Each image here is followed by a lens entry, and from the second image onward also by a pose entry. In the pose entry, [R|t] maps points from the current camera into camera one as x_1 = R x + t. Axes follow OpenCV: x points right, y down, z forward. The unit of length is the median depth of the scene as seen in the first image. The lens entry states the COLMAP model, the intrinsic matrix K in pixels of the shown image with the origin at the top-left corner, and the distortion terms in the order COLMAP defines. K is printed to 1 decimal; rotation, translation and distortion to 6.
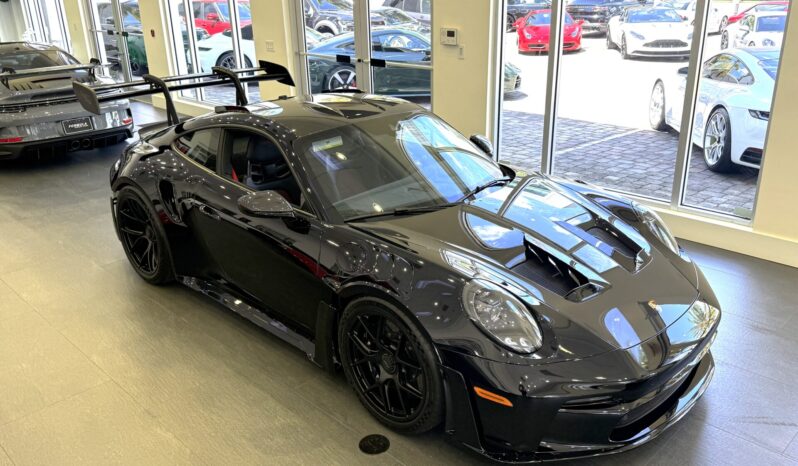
lens RADIAL K [[690.5, 0, 402.2], [0, 690.5, 234.2], [0, 0, 1]] dist [0.111461, -0.202052]
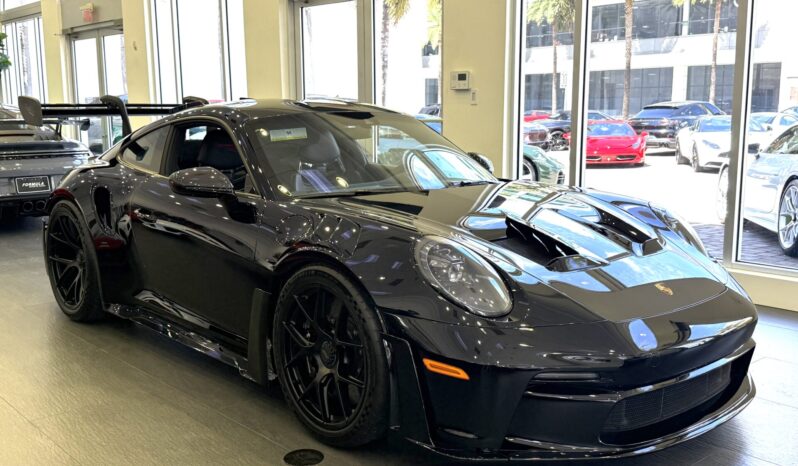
lens RADIAL K [[831.2, 0, 399.0], [0, 831.2, 233.0], [0, 0, 1]] dist [0.185948, -0.425283]
pose [[0.998142, 0.026061, -0.055069, 0.073025], [-0.036842, 0.978091, -0.204892, 0.161139], [0.048523, 0.206540, 0.977234, 0.023944]]
